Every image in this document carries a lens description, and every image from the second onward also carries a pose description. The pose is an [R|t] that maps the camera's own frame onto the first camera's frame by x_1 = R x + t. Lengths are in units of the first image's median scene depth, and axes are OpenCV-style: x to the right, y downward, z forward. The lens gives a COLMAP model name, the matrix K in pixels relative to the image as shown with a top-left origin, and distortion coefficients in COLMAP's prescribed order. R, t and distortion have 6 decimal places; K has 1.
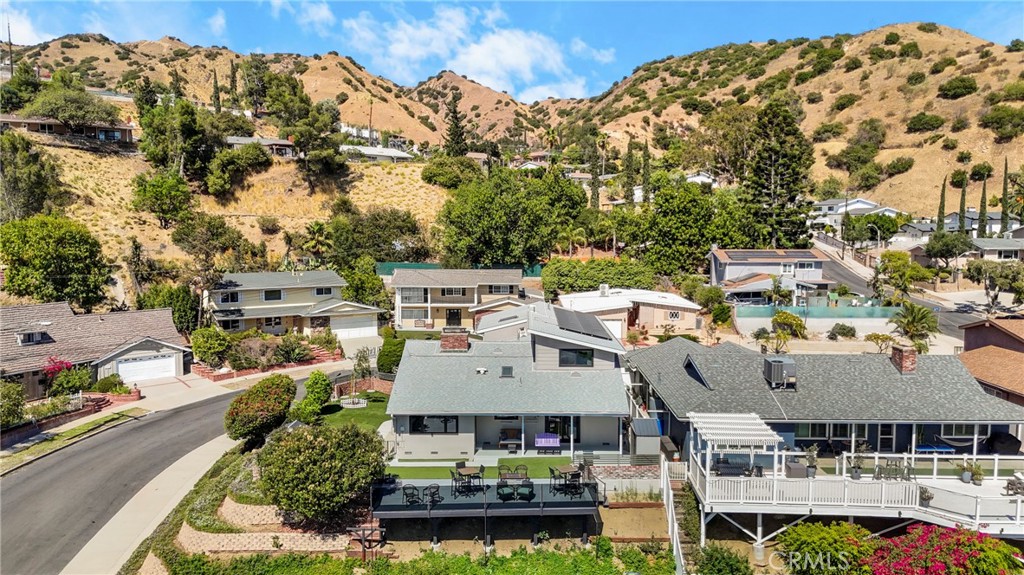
lens RADIAL K [[750.2, 0, 512.0], [0, 750.2, 287.5], [0, 0, 1]] dist [0.074125, -0.080713]
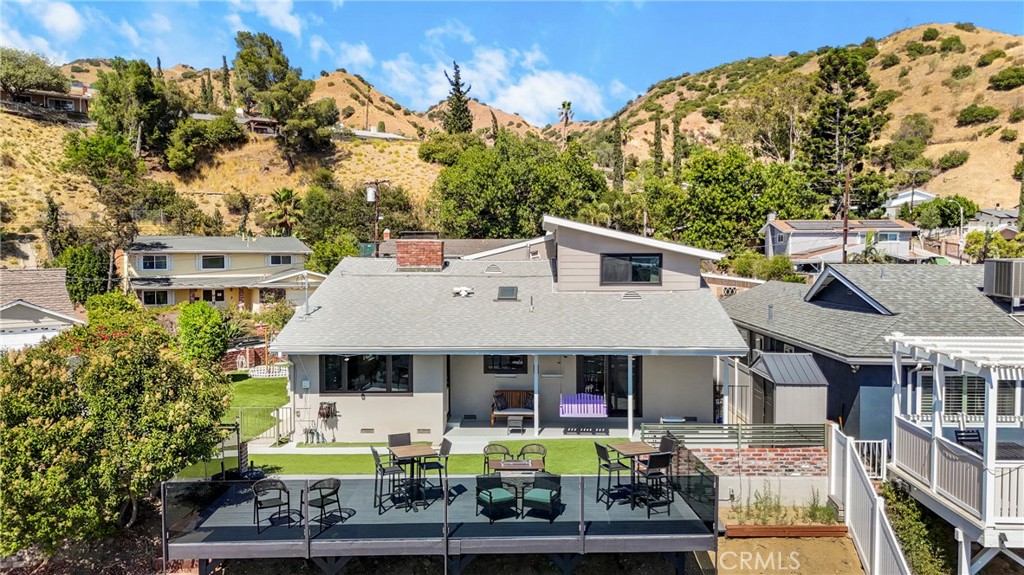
lens RADIAL K [[750.2, 0, 512.0], [0, 750.2, 287.5], [0, 0, 1]] dist [0.074125, -0.080713]
pose [[0.999868, -0.000723, -0.016210, 0.002258], [0.000056, 0.999156, -0.041077, 0.051324], [0.016226, 0.041071, 0.999024, 0.171621]]
